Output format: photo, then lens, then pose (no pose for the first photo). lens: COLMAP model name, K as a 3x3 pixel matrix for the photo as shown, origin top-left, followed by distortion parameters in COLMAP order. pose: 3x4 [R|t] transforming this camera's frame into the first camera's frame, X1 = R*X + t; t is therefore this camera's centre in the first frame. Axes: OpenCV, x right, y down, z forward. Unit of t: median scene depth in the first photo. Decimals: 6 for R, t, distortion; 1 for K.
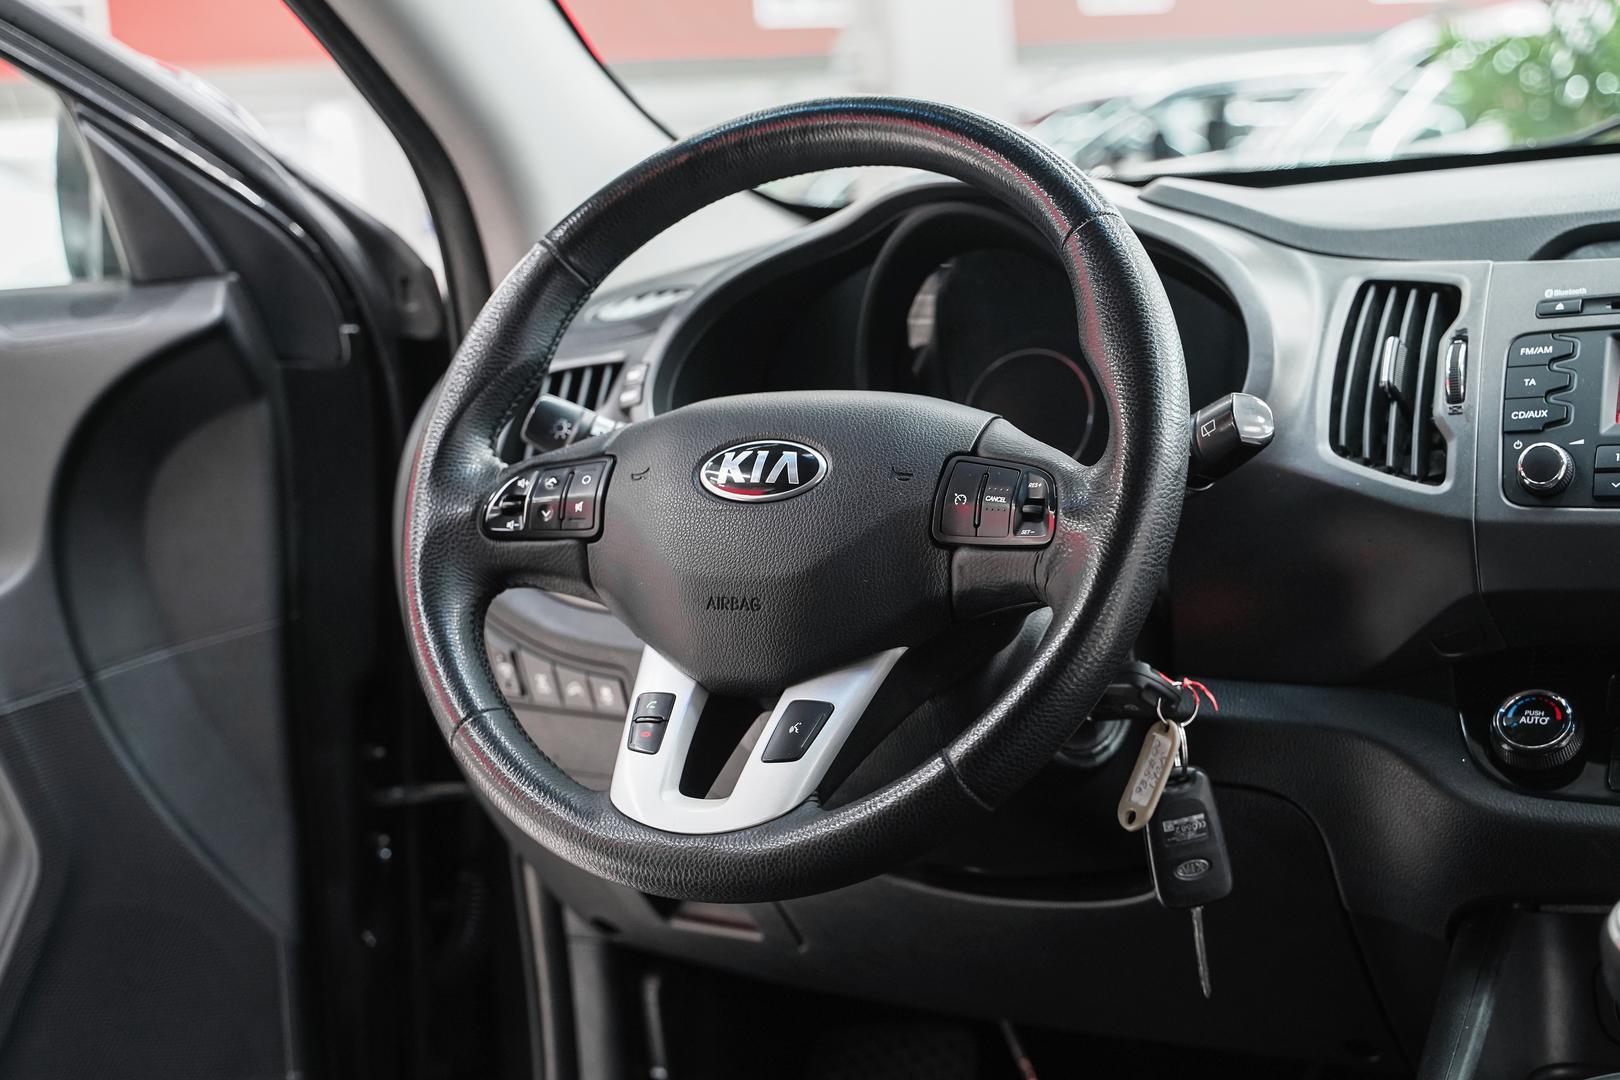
lens RADIAL K [[2302.7, 0, 791.6], [0, 2302.7, 501.3], [0, 0, 1]] dist [0.030426, 0.000000]
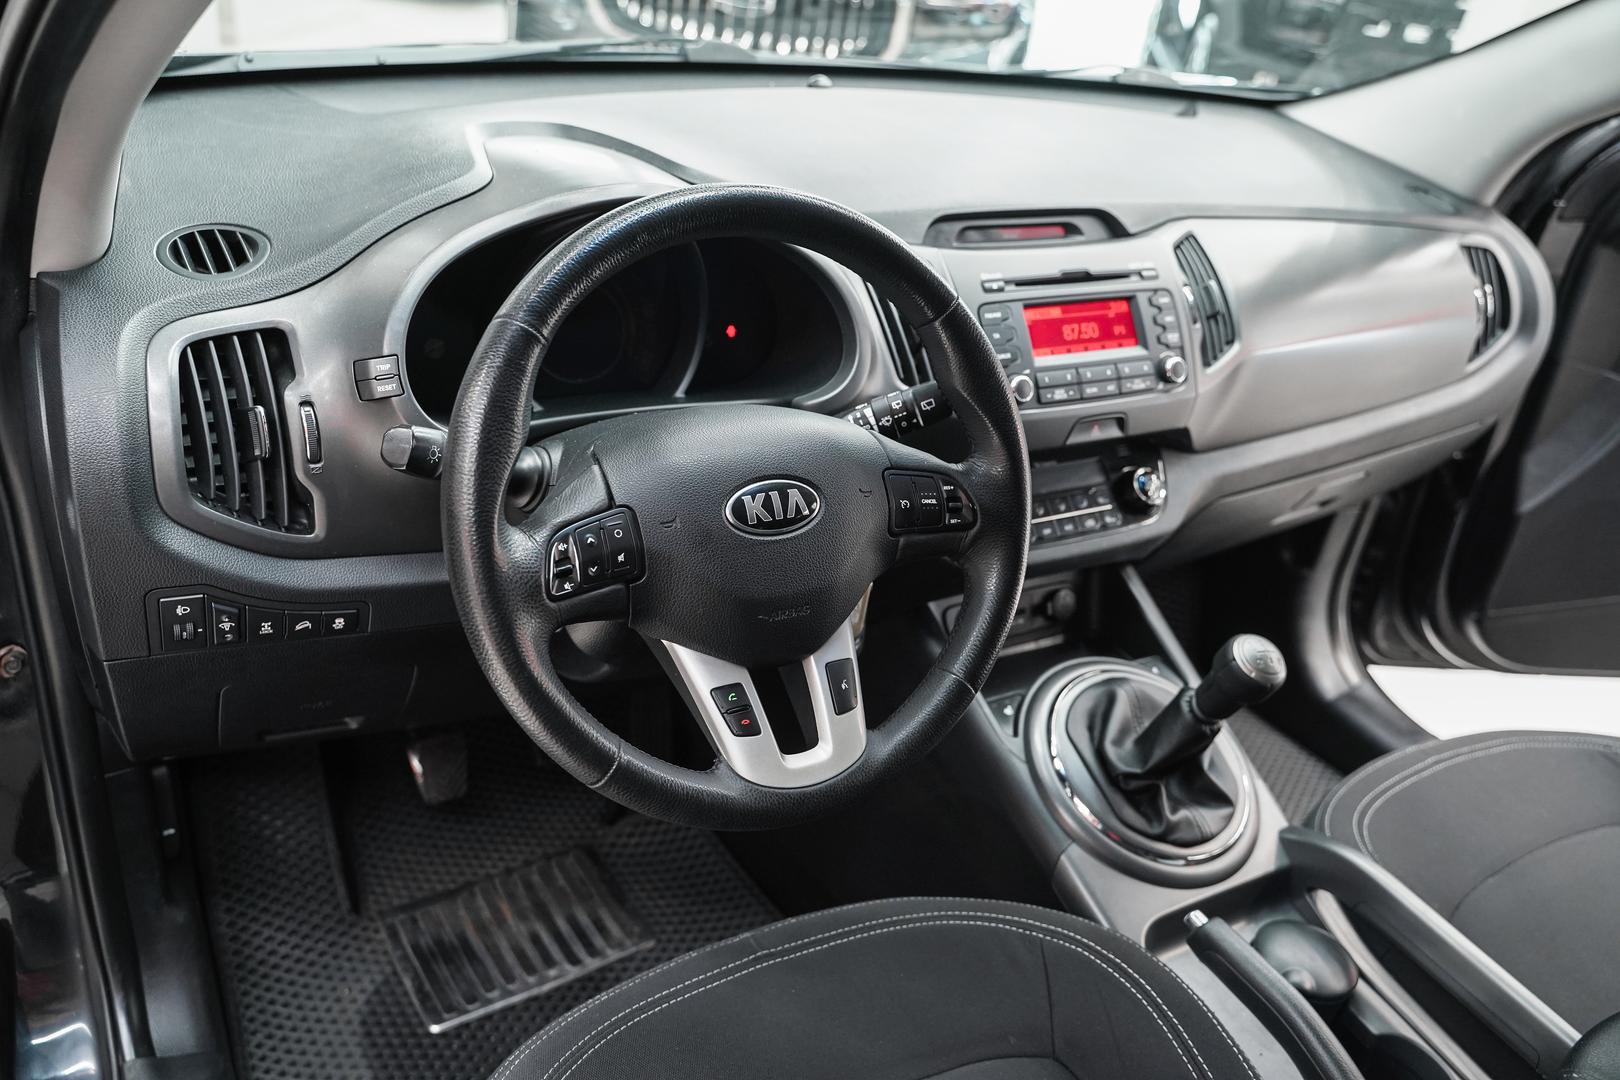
lens RADIAL K [[1308.1, 0, 794.0], [0, 1308.1, 530.2], [0, 0, 1]] dist [-0.015597, 0.009993]
pose [[0.518400, -0.293641, 0.803142, -0.595692], [-0.052286, 0.926554, 0.372511, -0.272672], [-0.853538, -0.235103, 0.464972, 0.618976]]
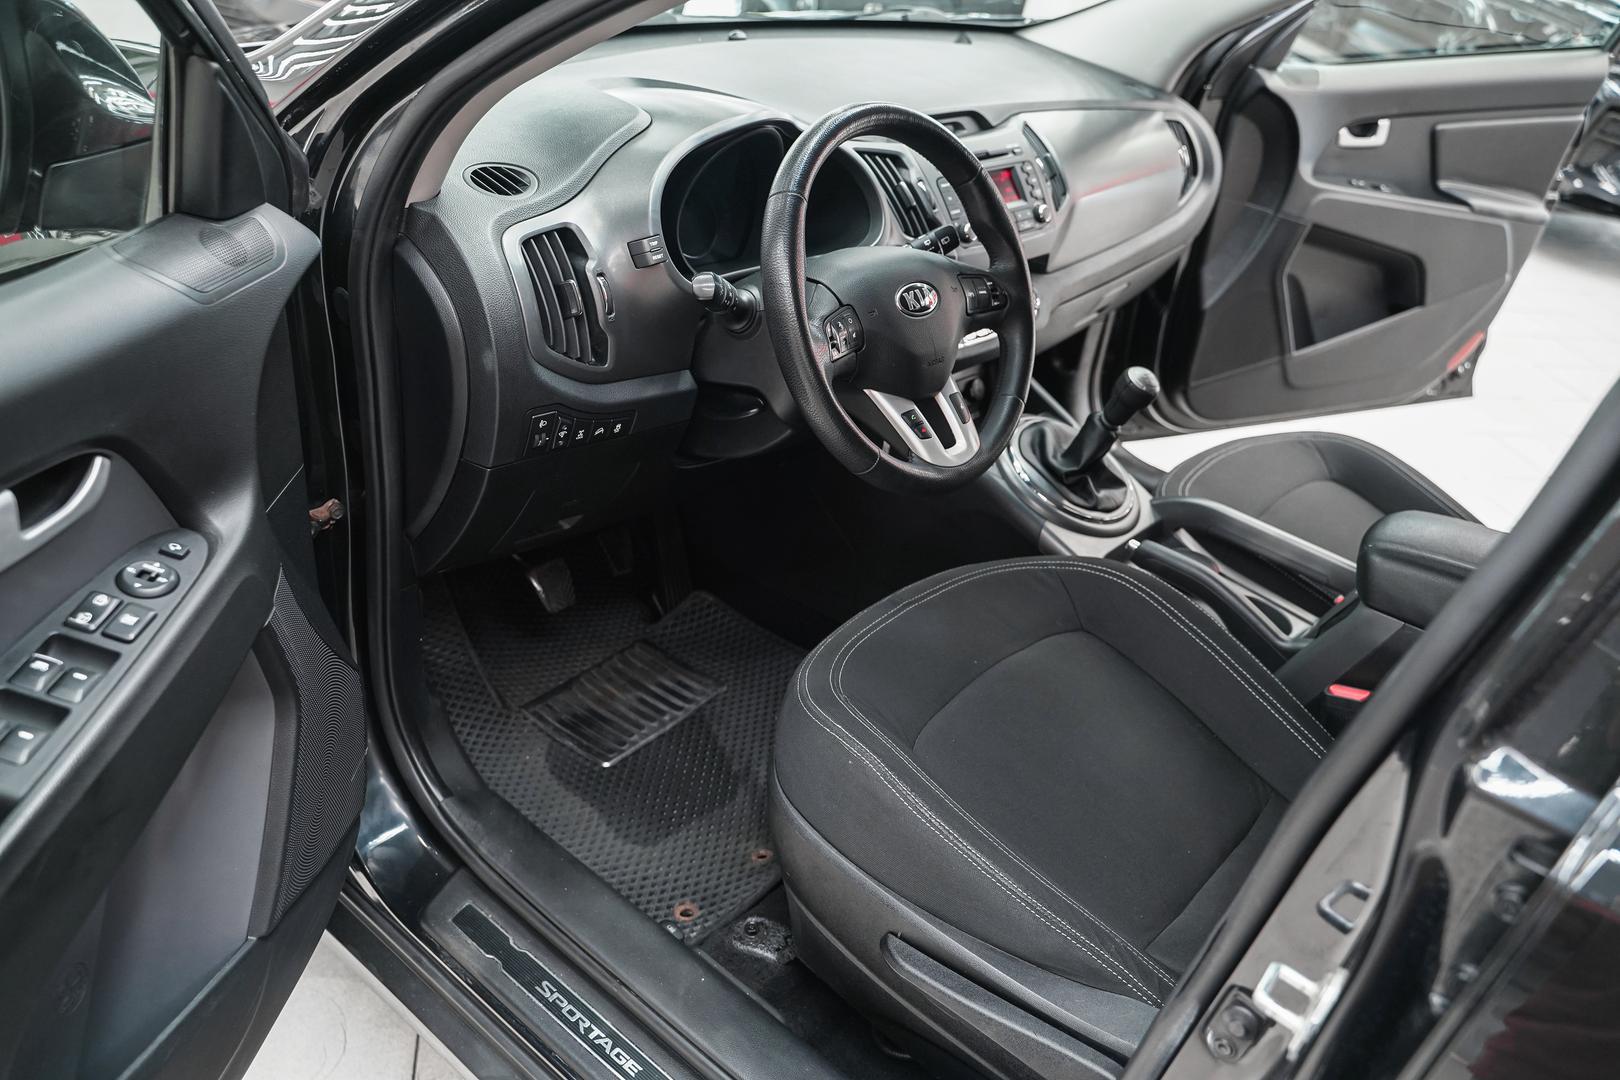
lens RADIAL K [[1308.1, 0, 805.6], [0, 1308.1, 540.6], [0, 0, 1]] dist [-0.015597, 0.009993]
pose [[0.209264, -0.398067, 0.893169, -1.195377], [-0.012219, 0.912257, 0.409437, -0.300702], [-0.977783, -0.096594, 0.186038, 0.827386]]
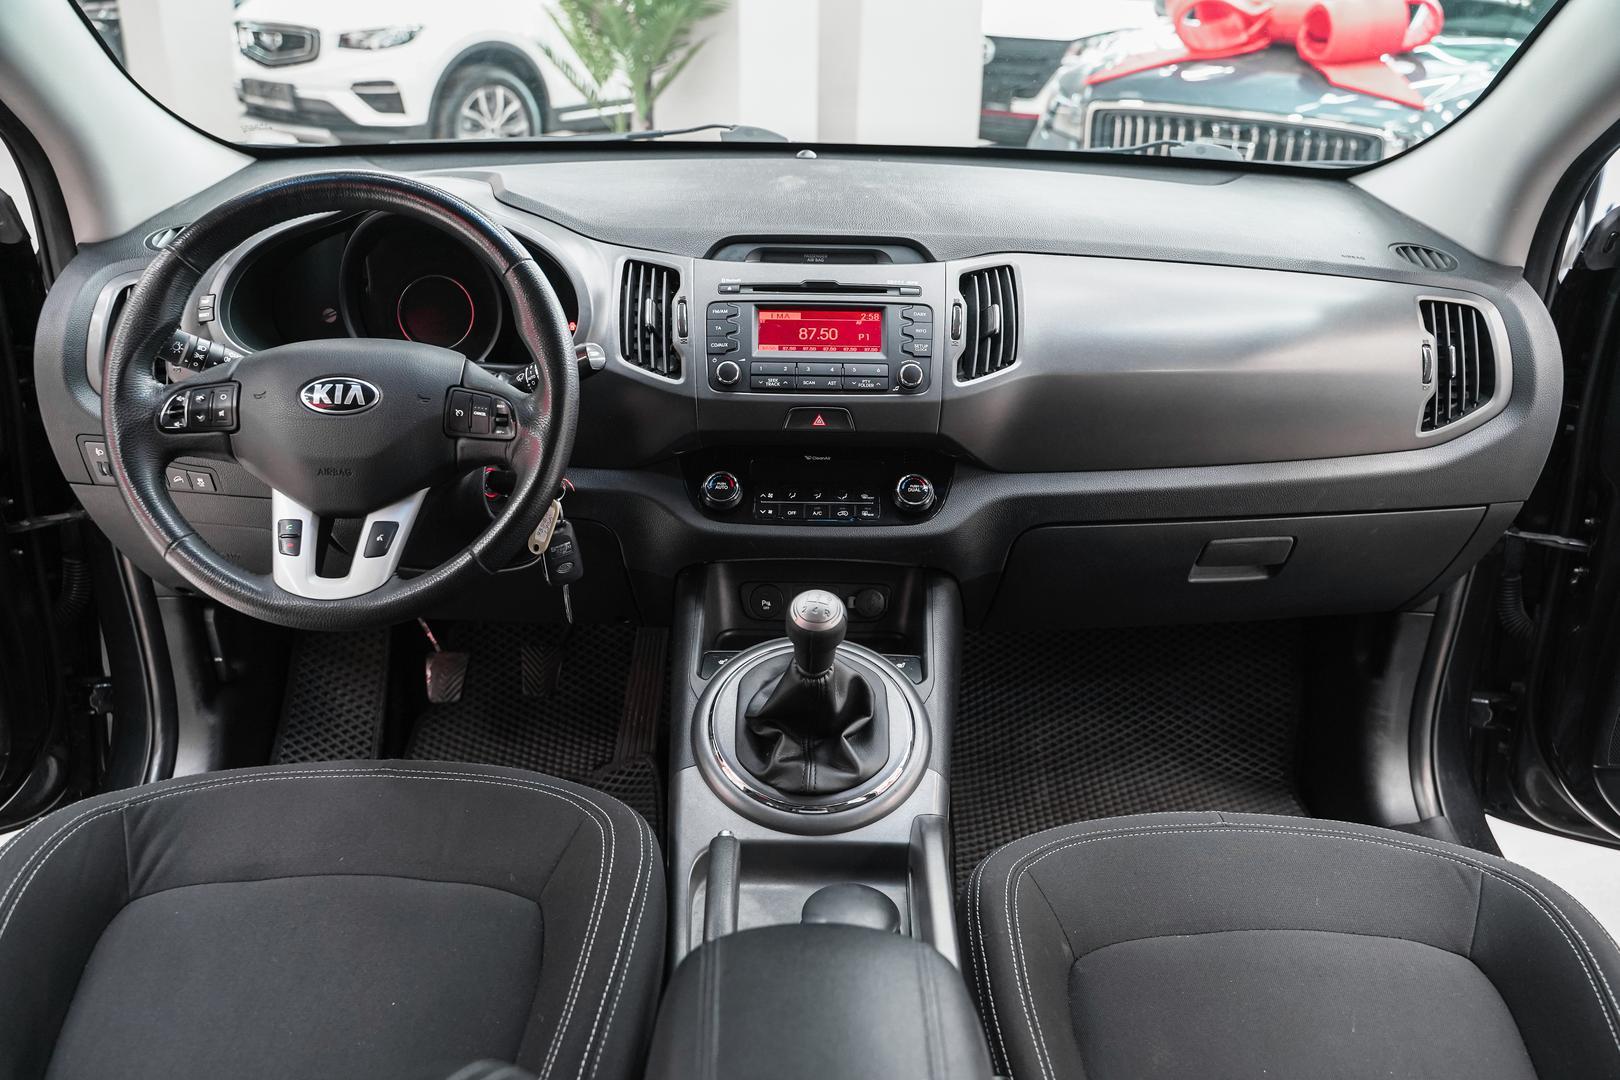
lens RADIAL K [[1308.1, 0, 812.9], [0, 1308.1, 535.1], [0, 0, 1]] dist [-0.015597, 0.009993]
pose [[0.871801, -0.114937, 0.476184, -0.185818], [-0.019924, 0.962960, 0.268908, -0.186748], [-0.489454, -0.243922, 0.837220, -0.074657]]
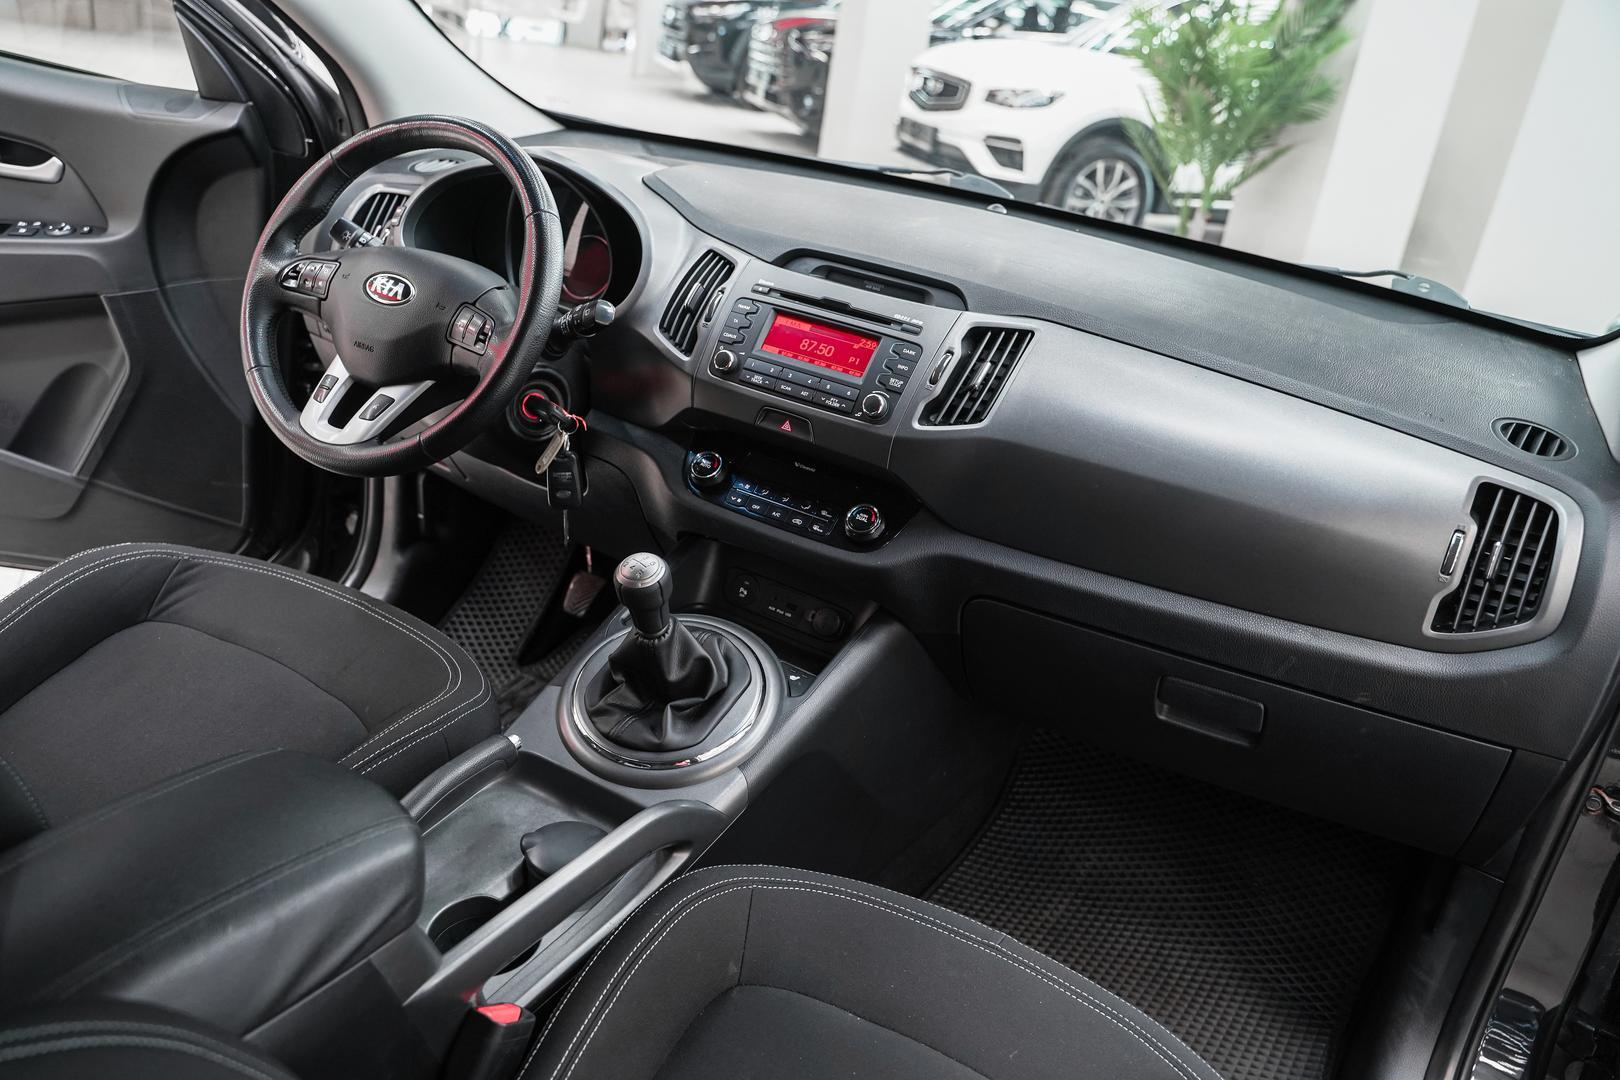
lens RADIAL K [[1308.1, 0, 812.9], [0, 1308.1, 539.0], [0, 0, 1]] dist [-0.015597, 0.009993]
pose [[0.978176, 0.202222, 0.047736, 0.367438], [-0.207582, 0.941084, 0.266965, -0.202823], [0.009063, -0.271048, 0.962523, -0.278094]]
